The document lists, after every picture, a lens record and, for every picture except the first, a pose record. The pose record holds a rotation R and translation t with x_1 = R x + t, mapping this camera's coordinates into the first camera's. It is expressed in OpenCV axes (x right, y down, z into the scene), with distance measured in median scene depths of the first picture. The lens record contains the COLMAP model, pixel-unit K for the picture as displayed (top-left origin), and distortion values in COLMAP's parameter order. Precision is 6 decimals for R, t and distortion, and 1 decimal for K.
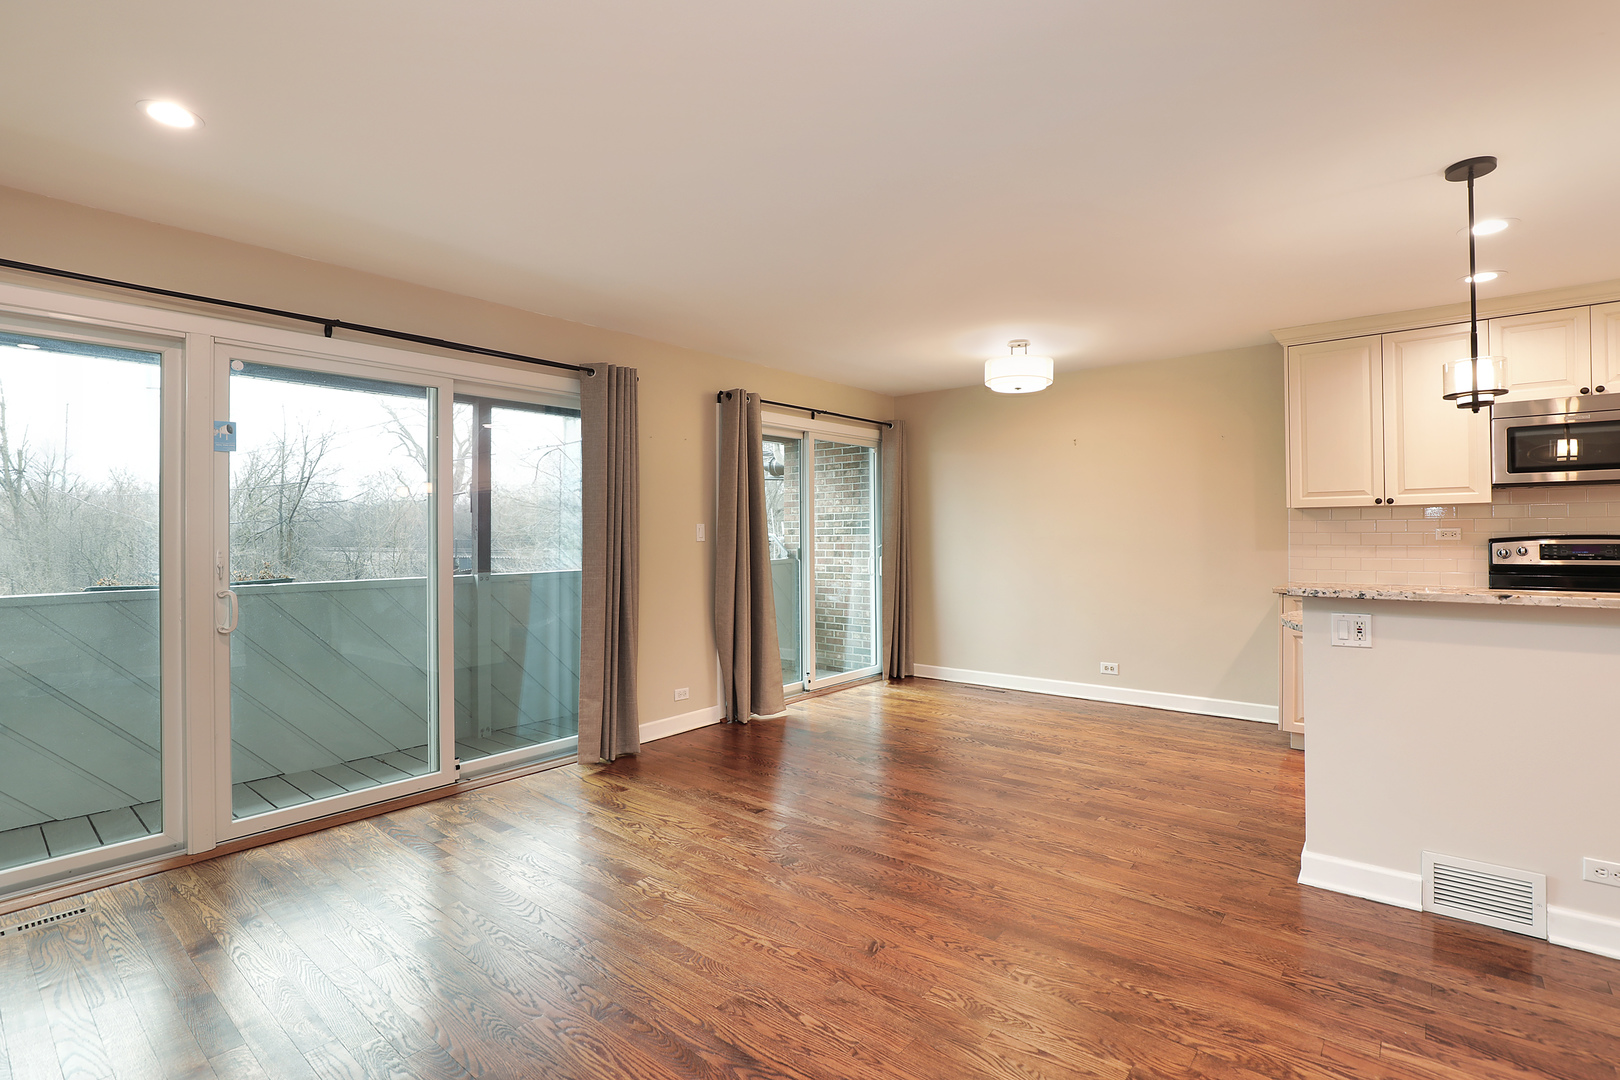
lens RADIAL K [[726.7, 0, 807.3], [0, 726.7, 537.1], [0, 0, 1]] dist [-0.021119, 0.000354]
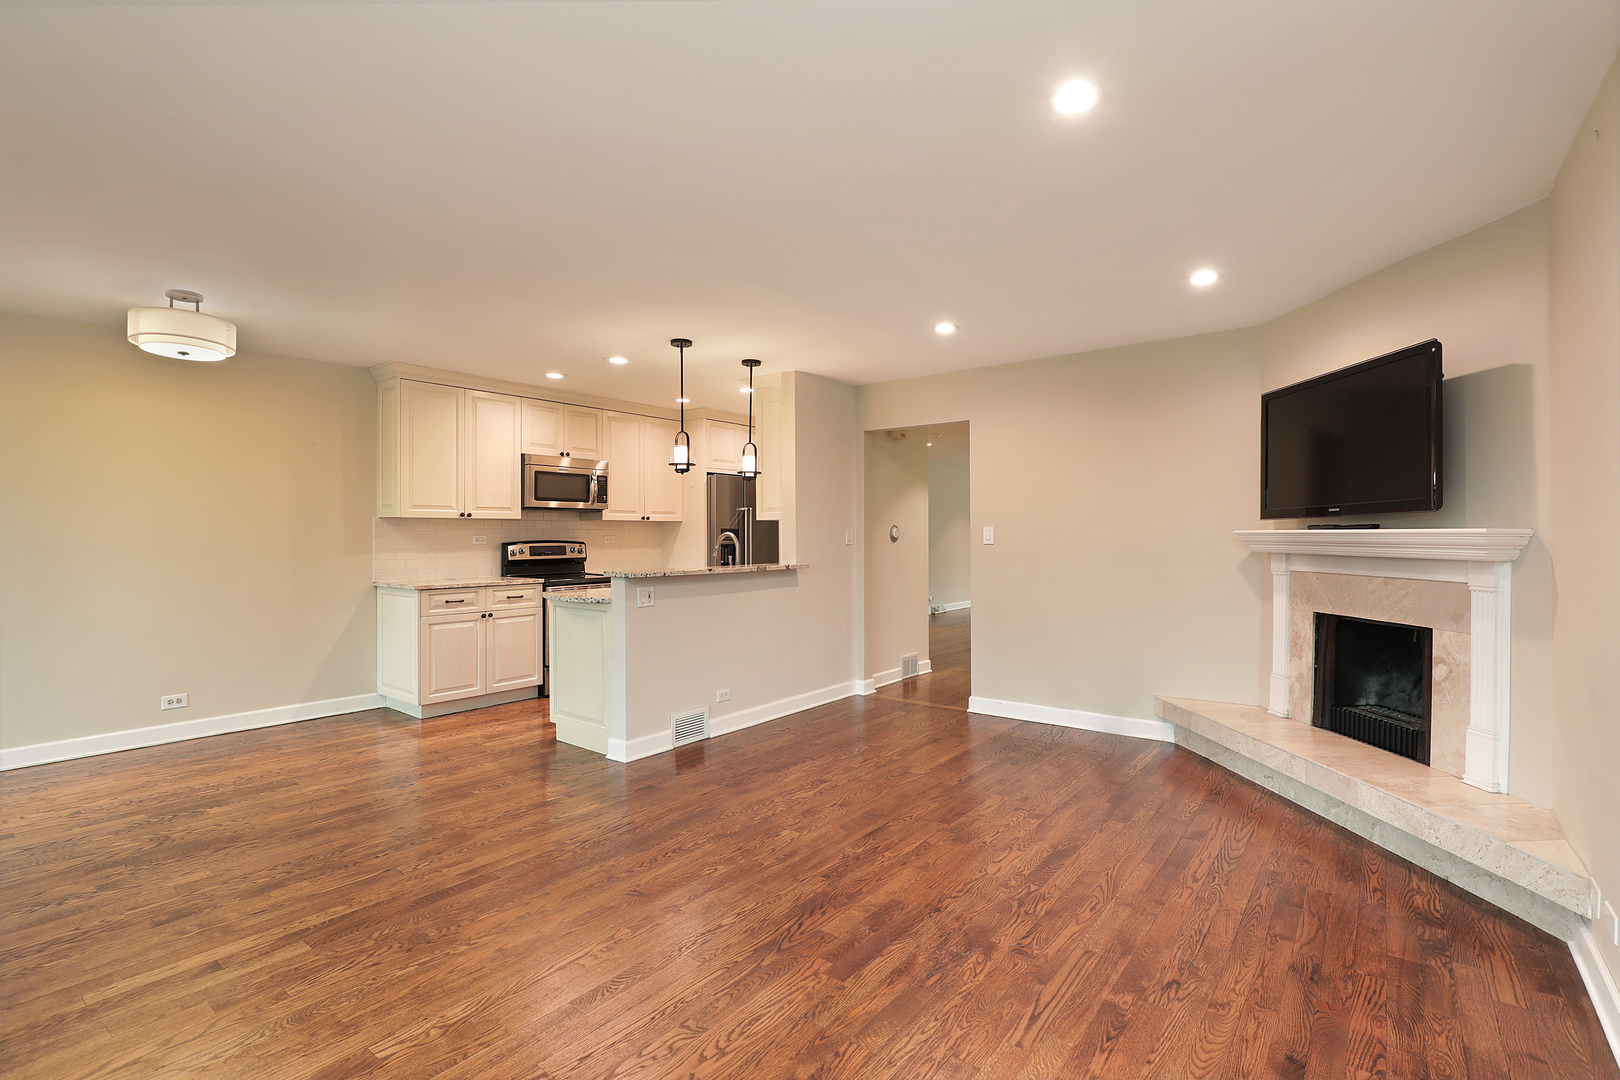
lens RADIAL K [[726.7, 0, 807.3], [0, 726.7, 537.1], [0, 0, 1]] dist [-0.021119, 0.000354]
pose [[0.004742, 0.005002, 0.999976, -0.586045], [0.006029, 0.999969, -0.005031, 0.001788], [-0.999971, 0.006052, 0.004712, 0.392299]]
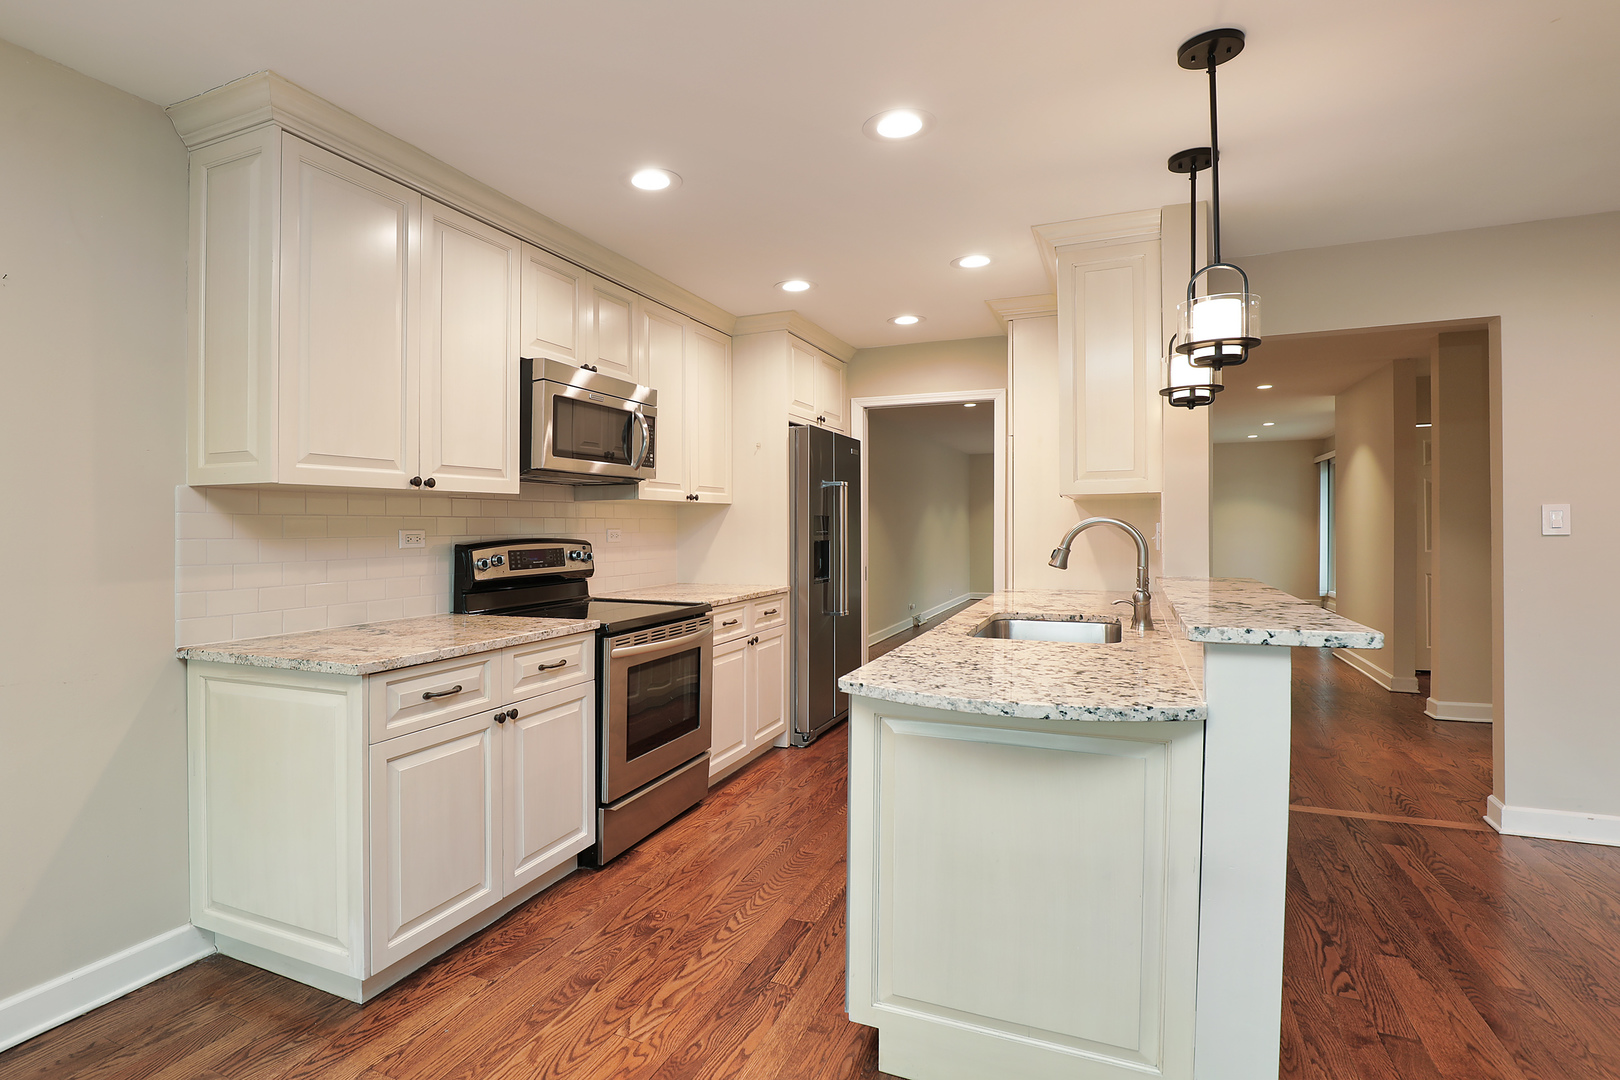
lens RADIAL K [[771.9, 0, 804.4], [0, 771.9, 523.7], [0, 0, 1]] dist [-0.017391, 0.000319]
pose [[-0.285260, 0.014445, 0.958341, 0.130886], [0.015883, 0.999820, -0.010342, -0.005565], [-0.958319, 0.012271, -0.285438, 0.963567]]
